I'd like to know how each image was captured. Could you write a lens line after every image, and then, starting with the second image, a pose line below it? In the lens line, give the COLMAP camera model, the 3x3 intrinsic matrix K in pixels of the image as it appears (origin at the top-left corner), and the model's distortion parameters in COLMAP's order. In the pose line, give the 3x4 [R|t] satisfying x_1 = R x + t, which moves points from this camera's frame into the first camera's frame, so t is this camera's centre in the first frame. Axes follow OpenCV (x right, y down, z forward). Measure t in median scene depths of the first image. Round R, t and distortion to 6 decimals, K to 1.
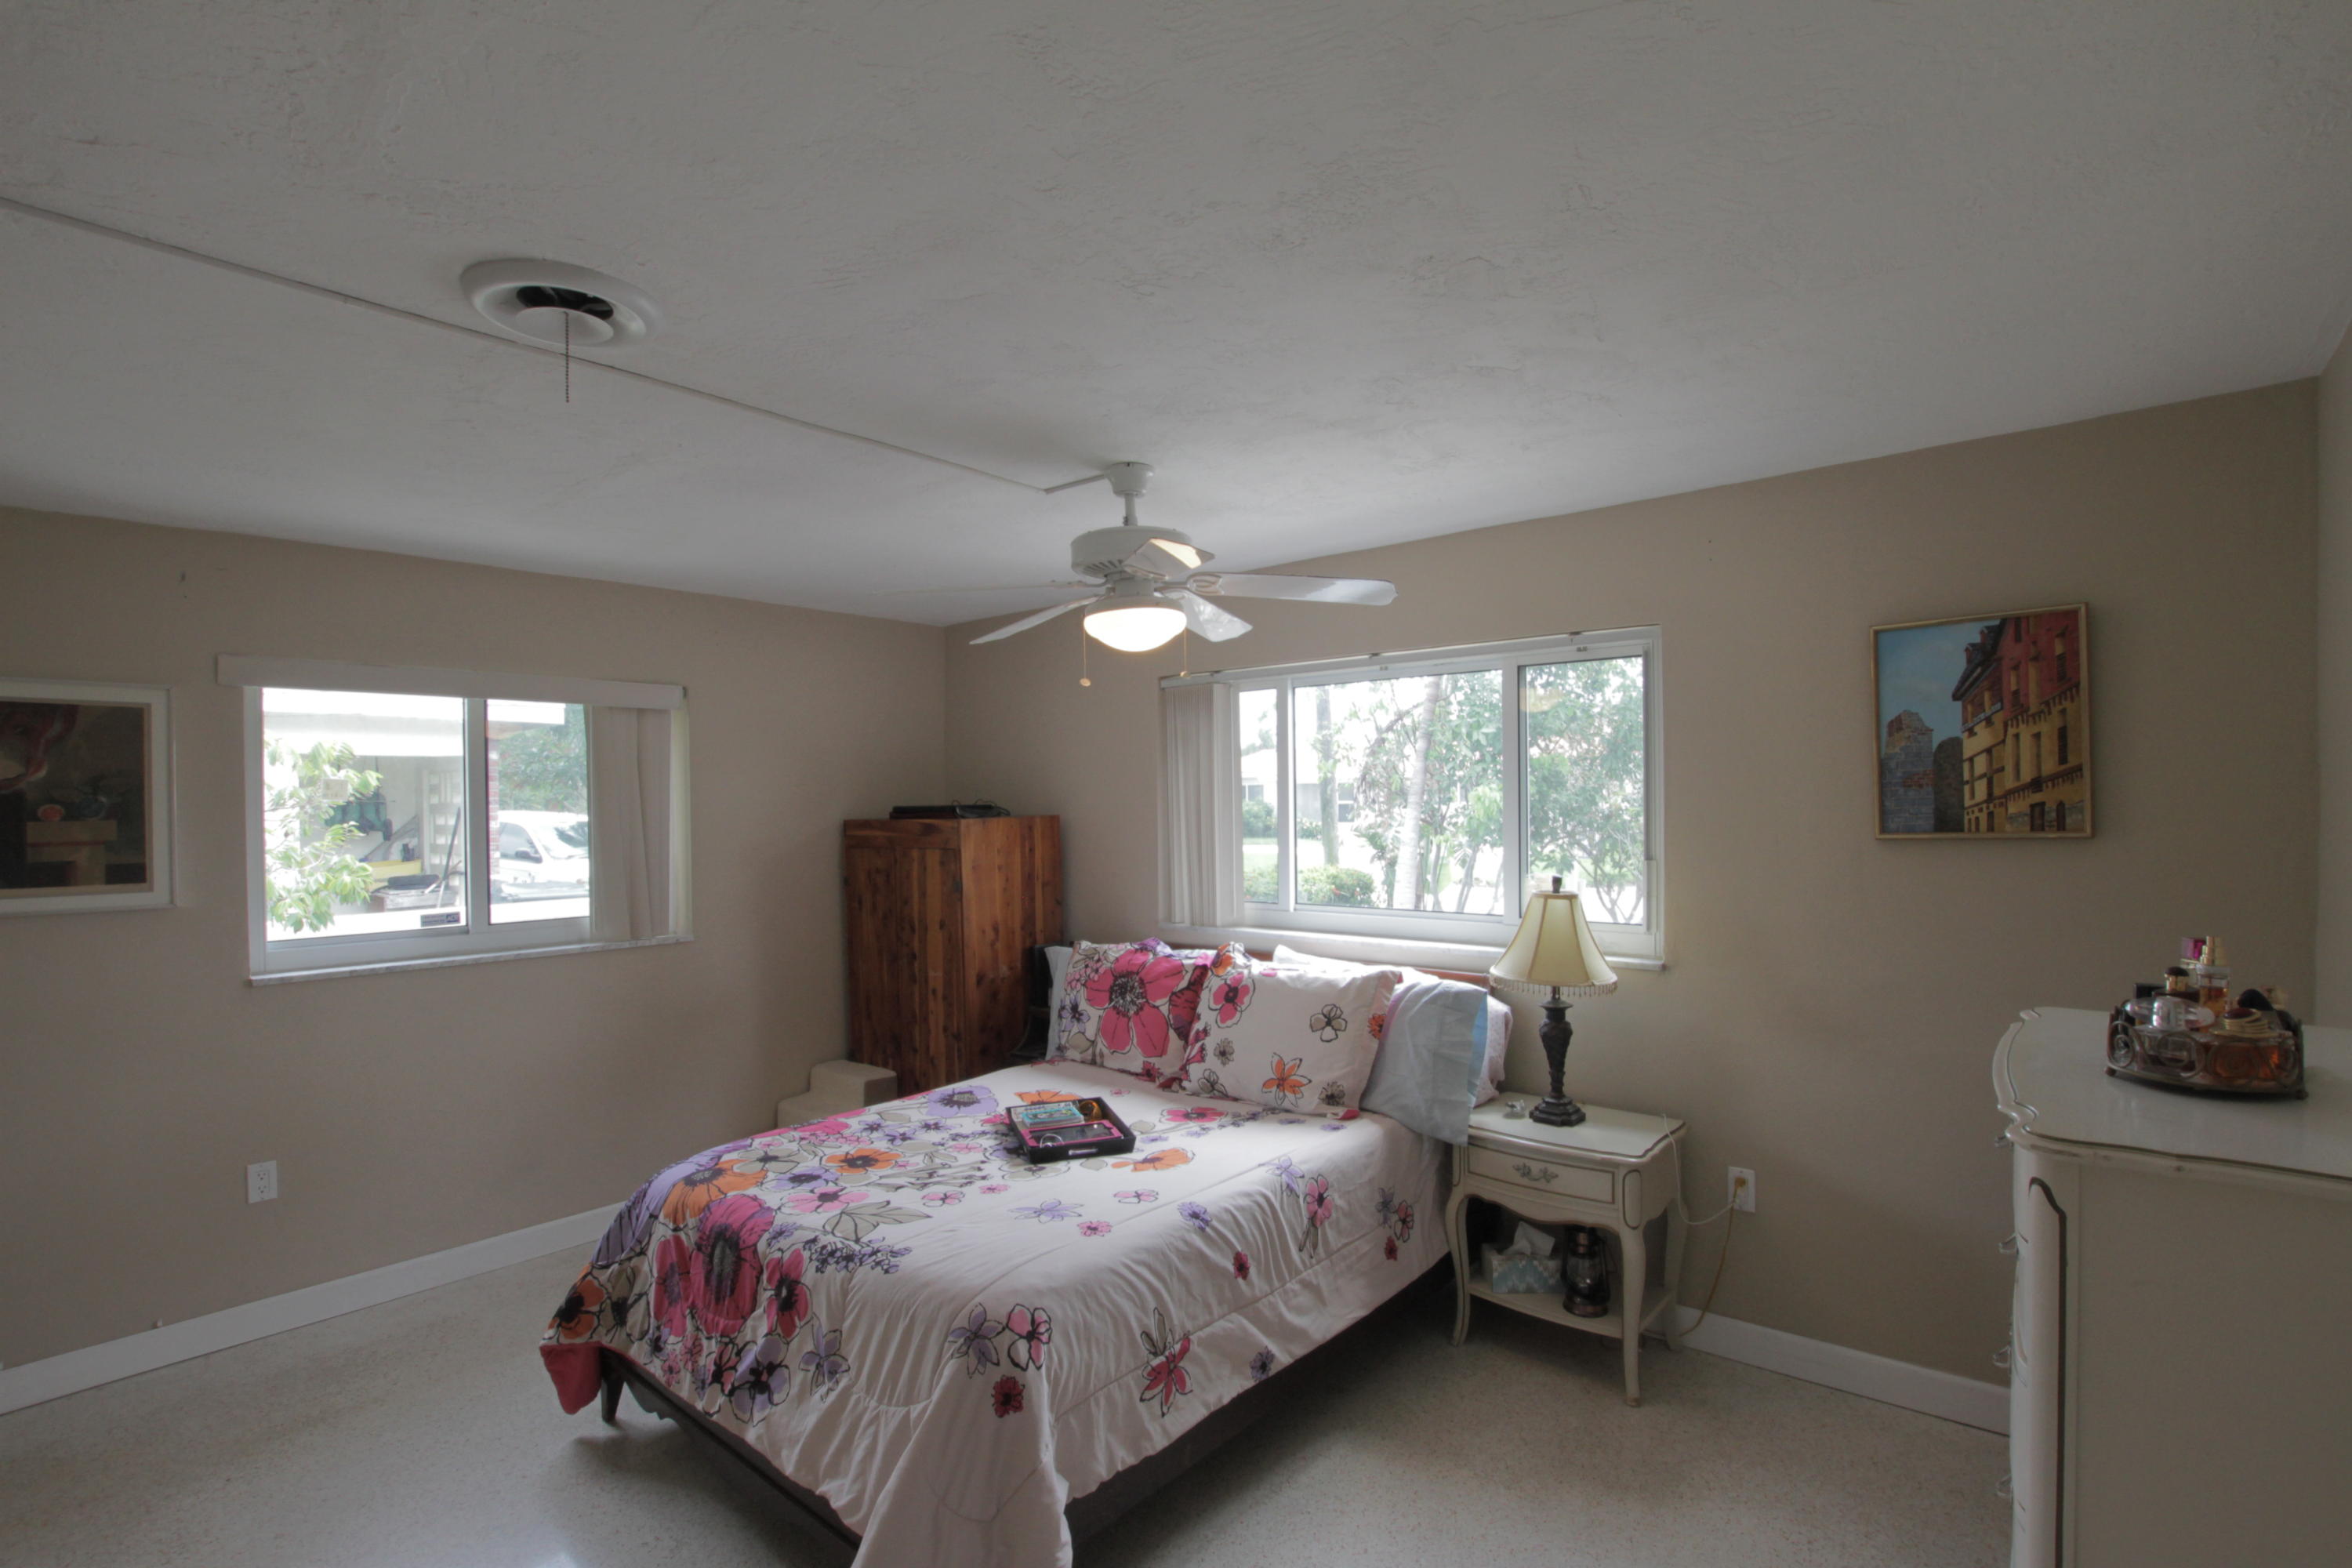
lens RADIAL K [[1093.8, 0, 1184.0], [0, 1093.8, 802.2], [0, 0, 1]] dist [-0.034669, 0.005159]
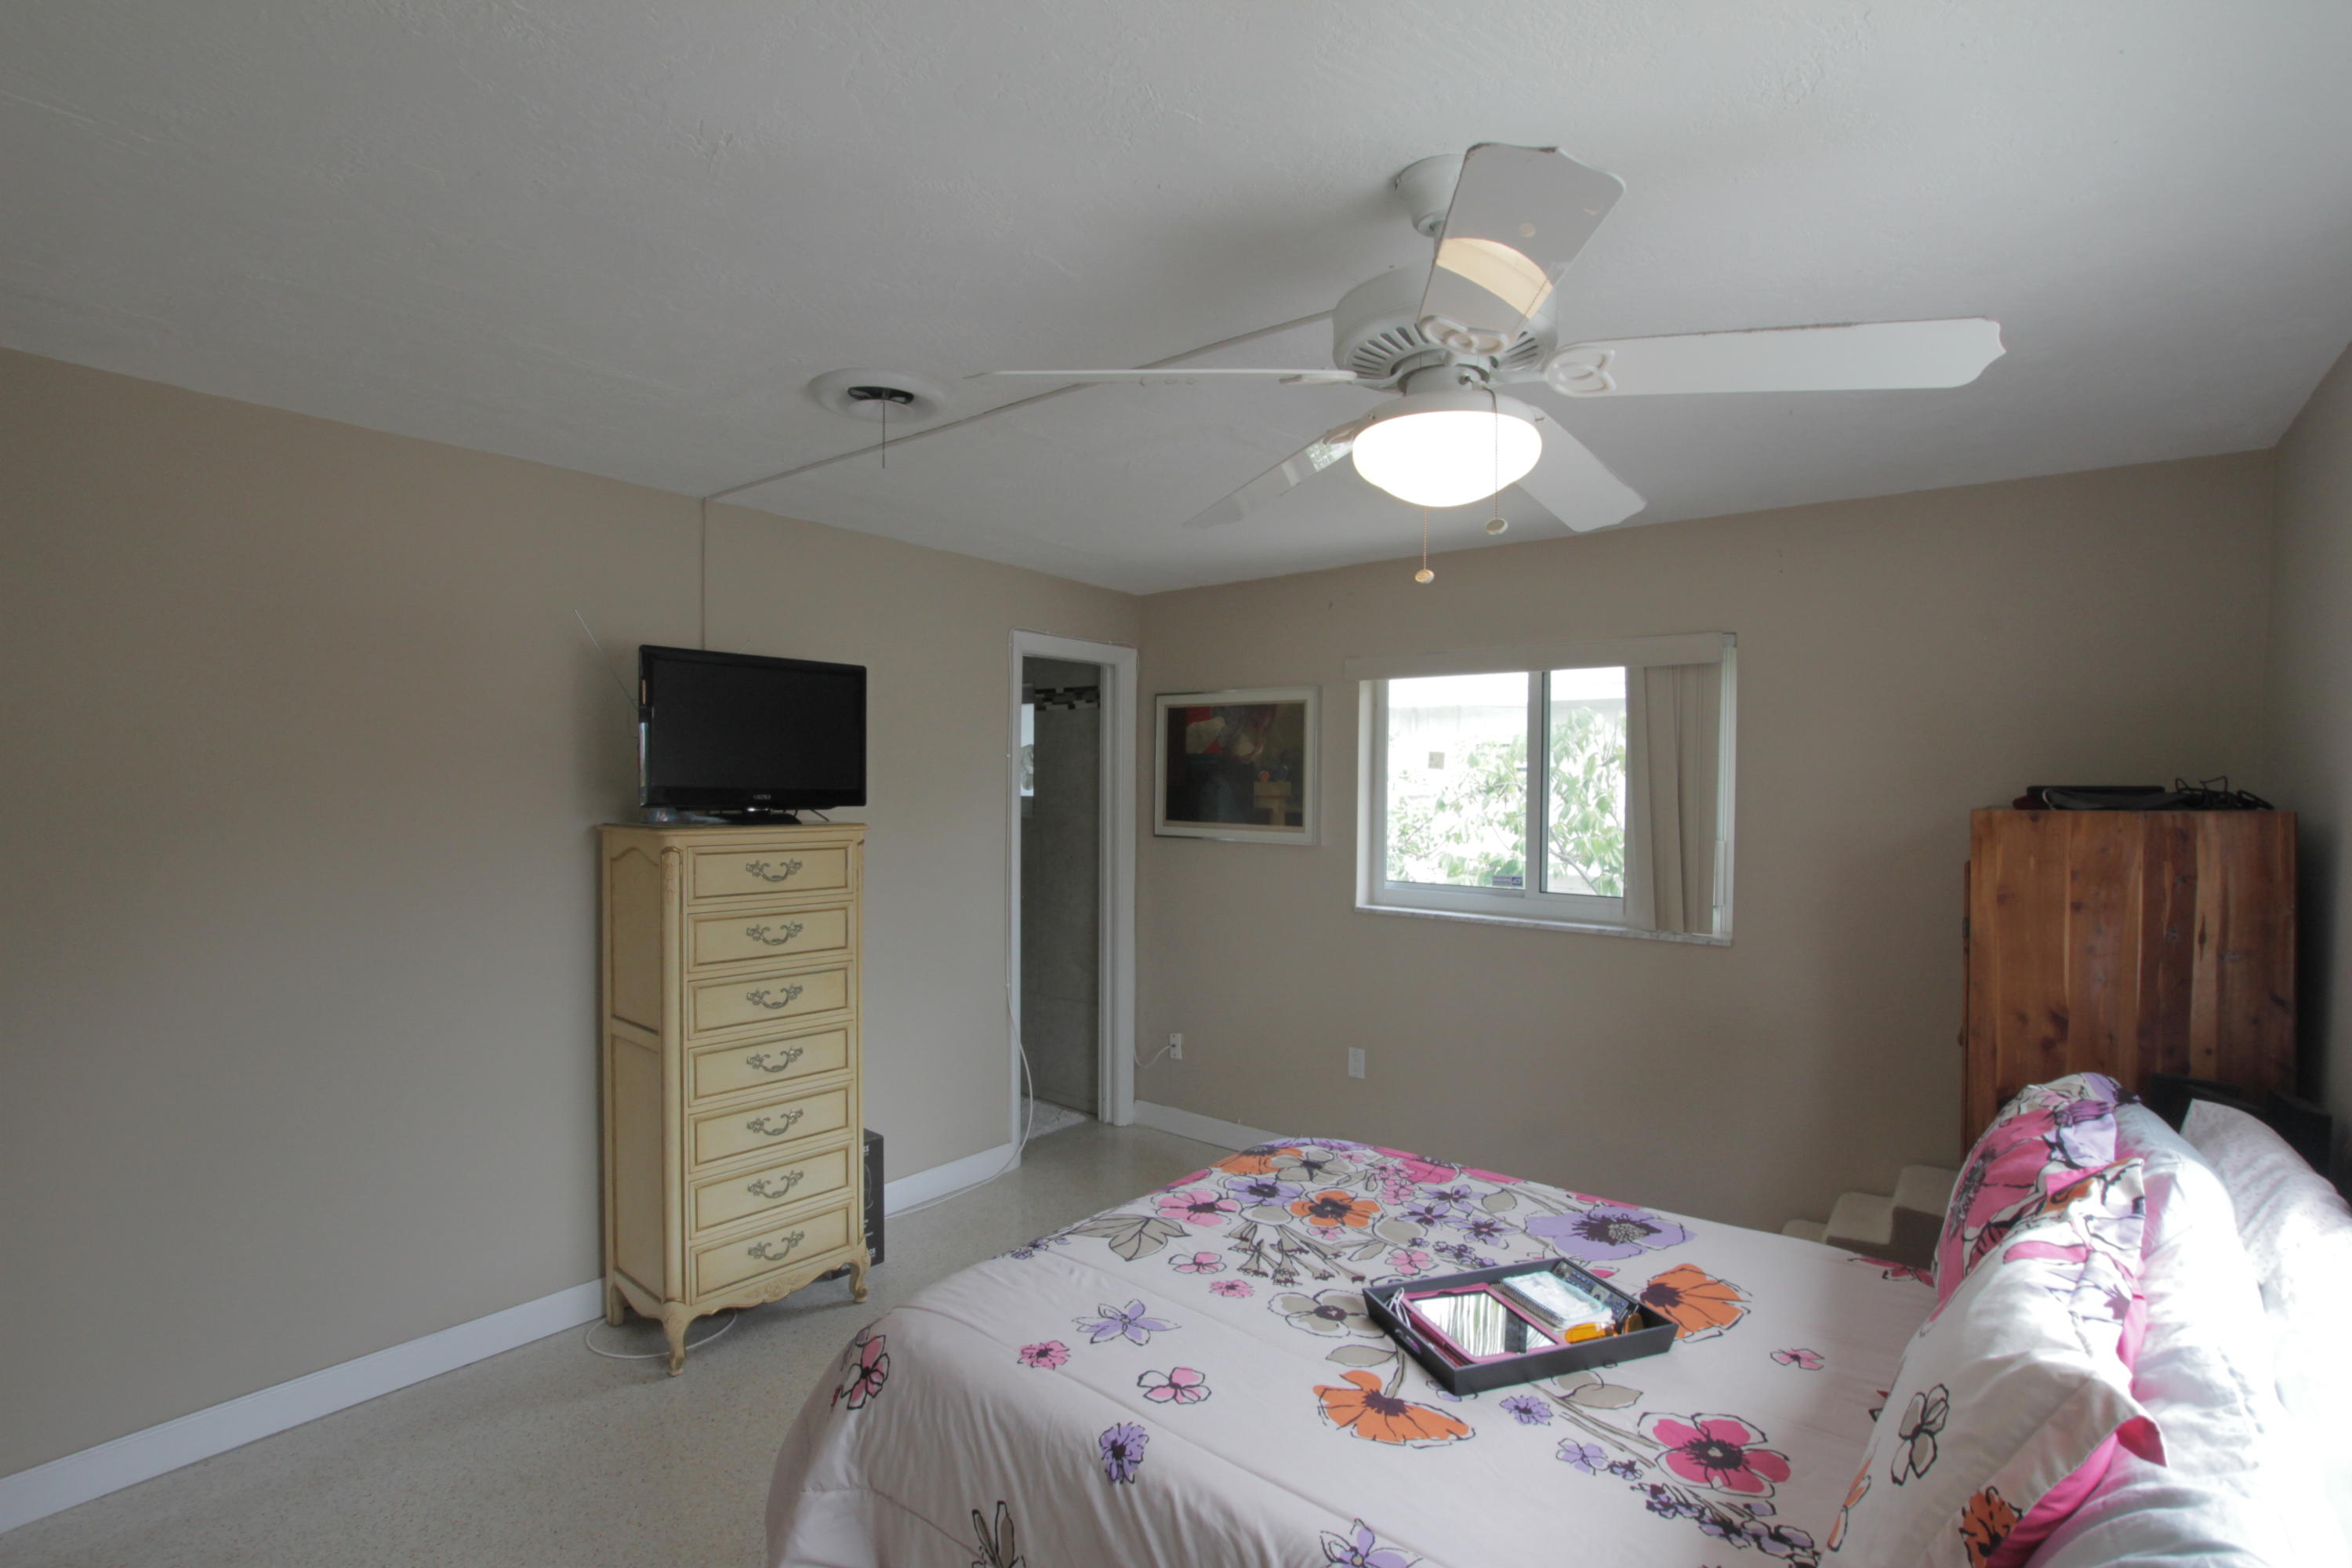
lens RADIAL K [[1093.8, 0, 1184.0], [0, 1093.8, 802.2], [0, 0, 1]] dist [-0.034669, 0.005159]
pose [[0.028729, 0.034416, -0.998995, 0.492175], [-0.008512, 0.999379, 0.034184, -0.005425], [0.999551, 0.007521, 0.029004, 0.824347]]
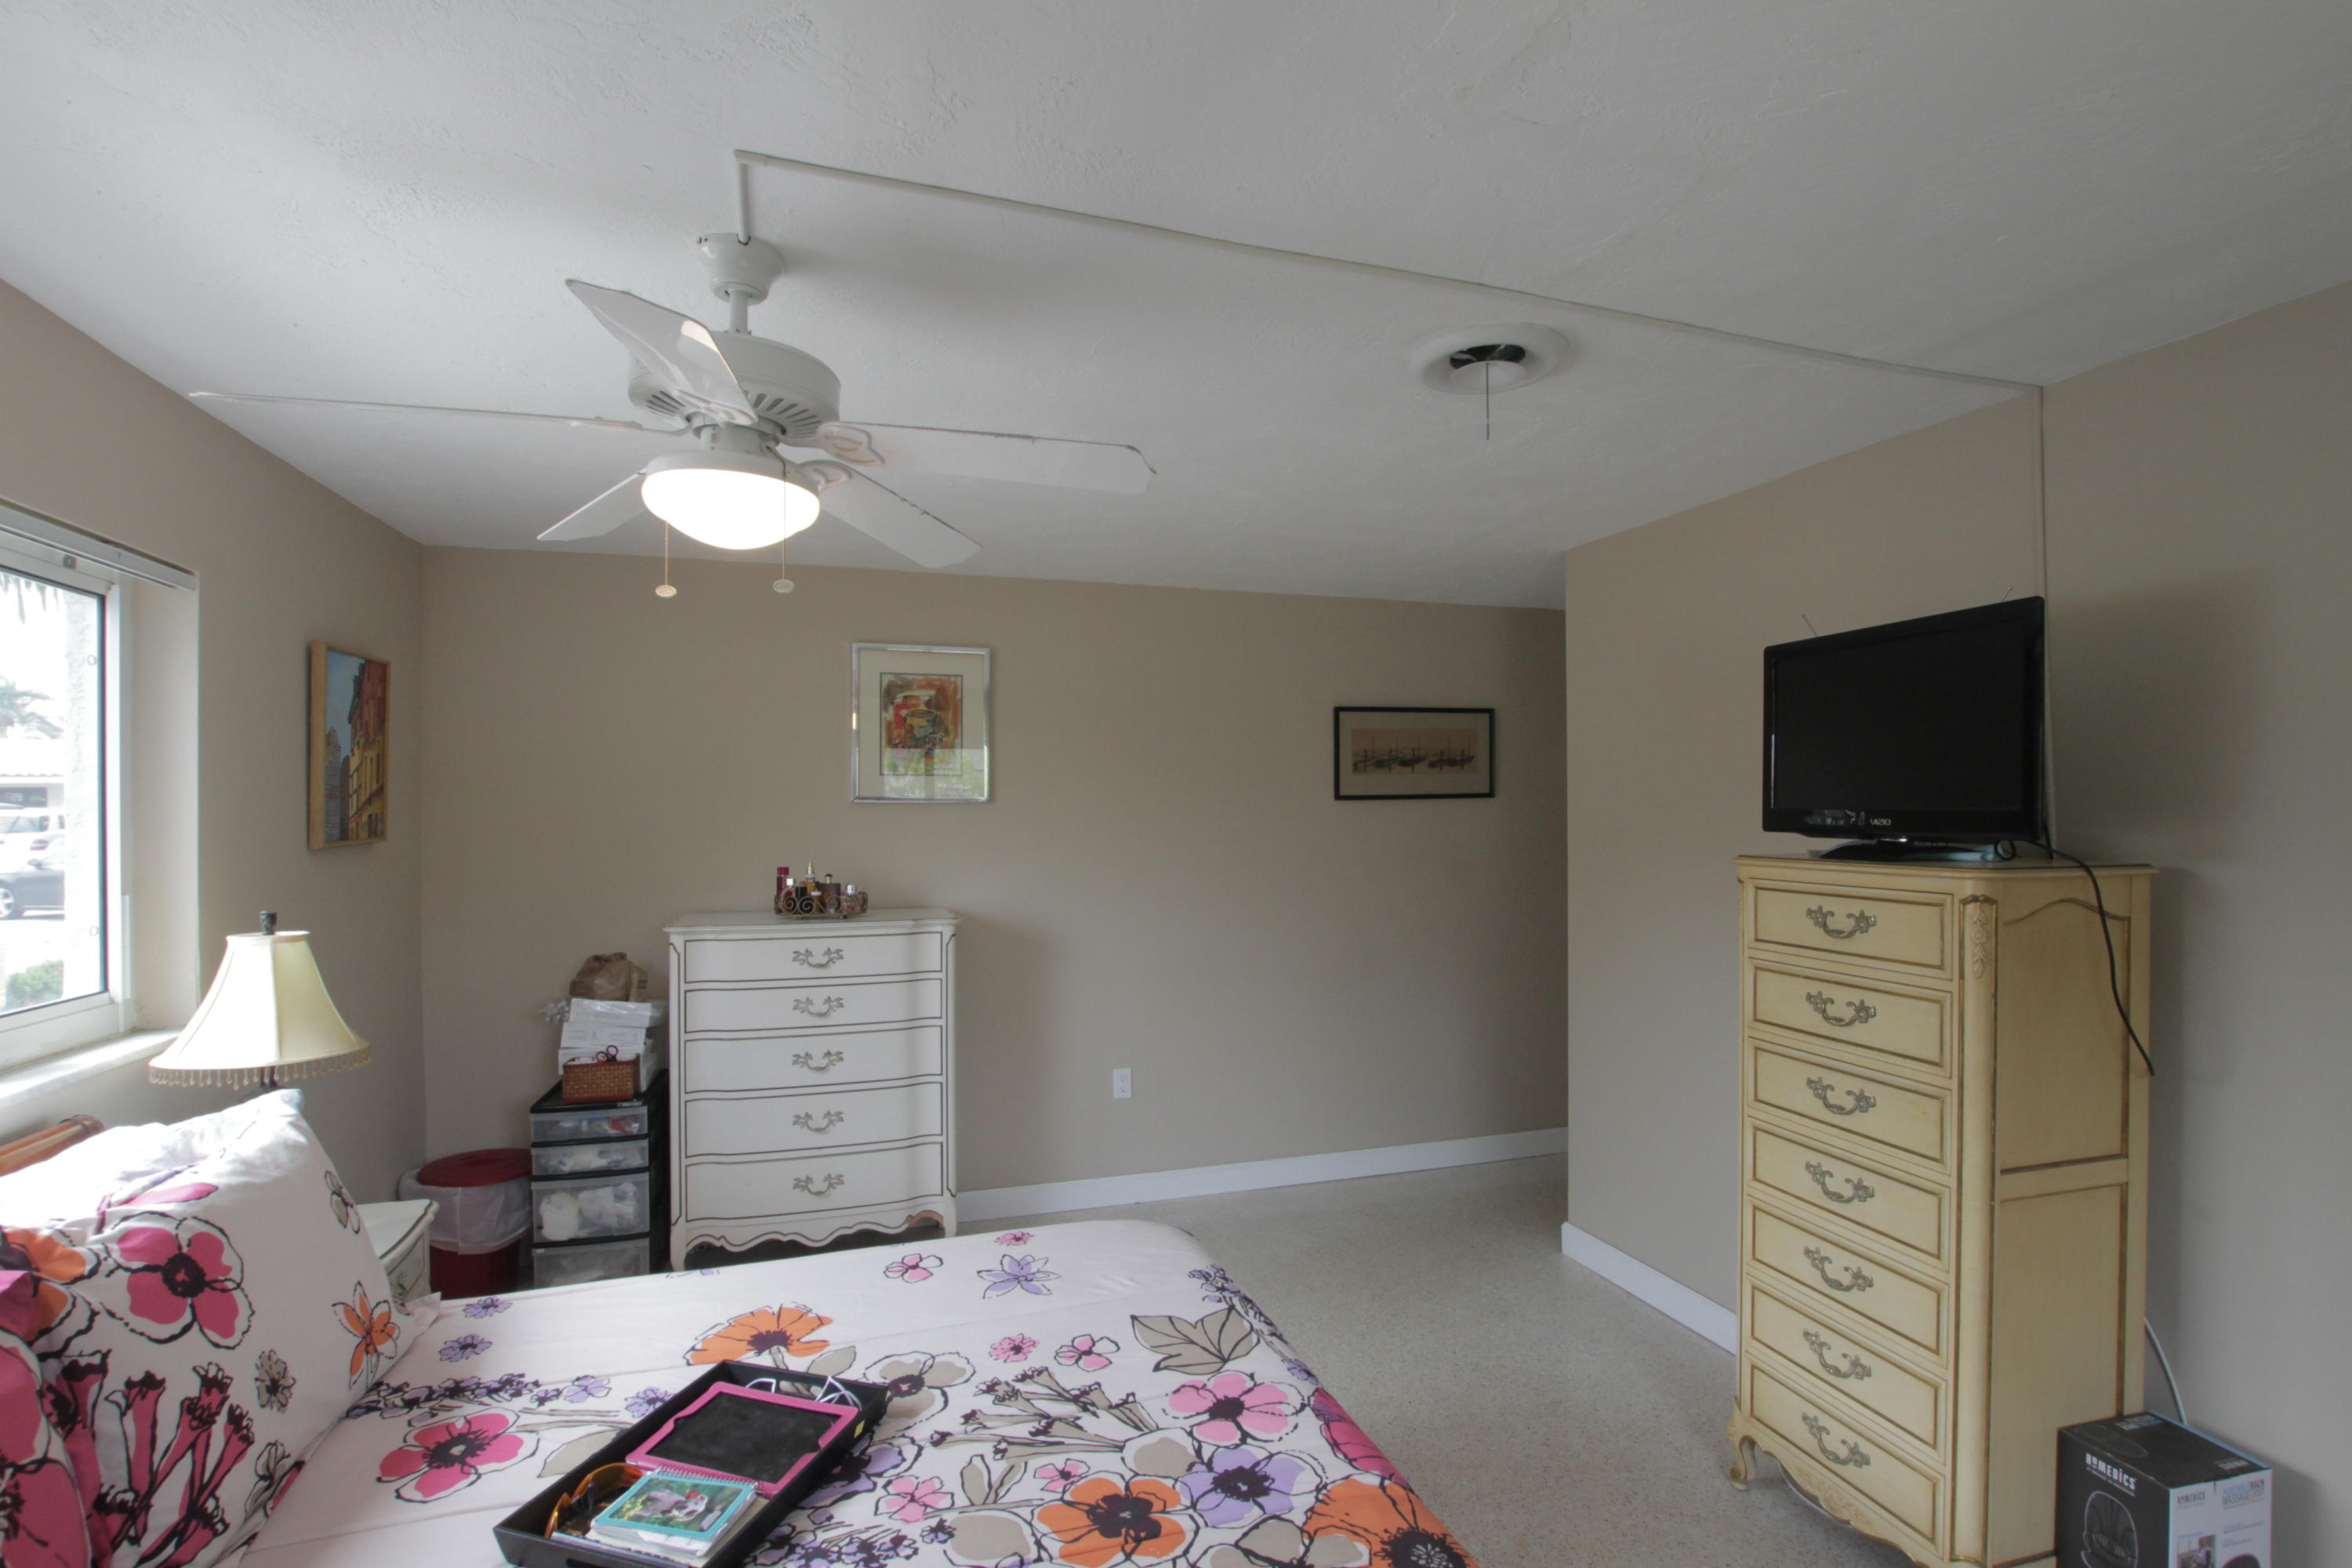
lens RADIAL K [[1093.8, 0, 1184.0], [0, 1093.8, 802.2], [0, 0, 1]] dist [-0.034669, 0.005159]
pose [[-0.844629, 0.021301, 0.534927, -0.561868], [0.018037, 0.999773, -0.011332, 0.015279], [-0.535047, 0.000077, -0.844822, 1.333387]]
